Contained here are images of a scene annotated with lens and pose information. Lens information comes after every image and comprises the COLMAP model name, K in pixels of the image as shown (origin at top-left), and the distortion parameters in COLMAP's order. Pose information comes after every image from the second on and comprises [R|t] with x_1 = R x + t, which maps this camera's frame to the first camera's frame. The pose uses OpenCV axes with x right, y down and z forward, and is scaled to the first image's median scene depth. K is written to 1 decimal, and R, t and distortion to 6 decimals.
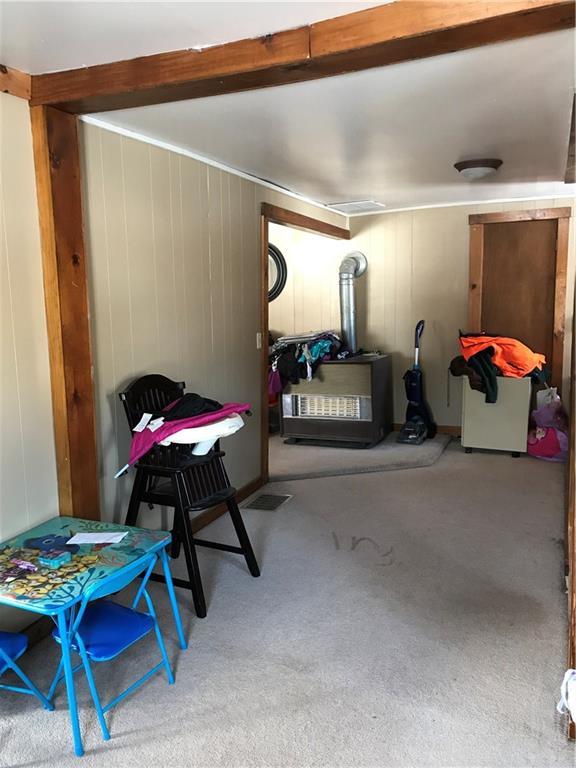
lens RADIAL K [[645.8, 0, 288.0], [0, 645.8, 384.0], [0, 0, 1]] dist [-0.002536, -0.004444]
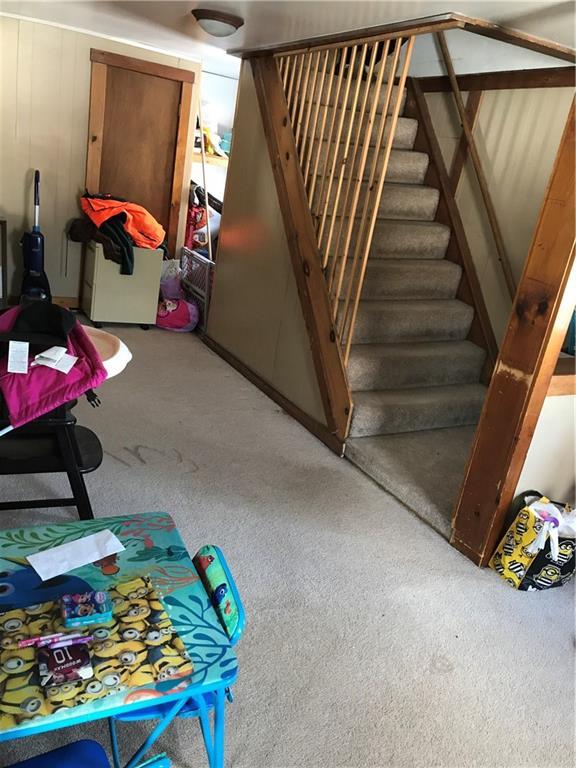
lens RADIAL K [[645.8, 0, 288.0], [0, 645.8, 384.0], [0, 0, 1]] dist [-0.002536, -0.004444]
pose [[0.585399, -0.140403, 0.798496, -0.328349], [-0.067723, 0.972980, 0.220733, -0.040165], [-0.807912, -0.183293, 0.560073, 0.250243]]
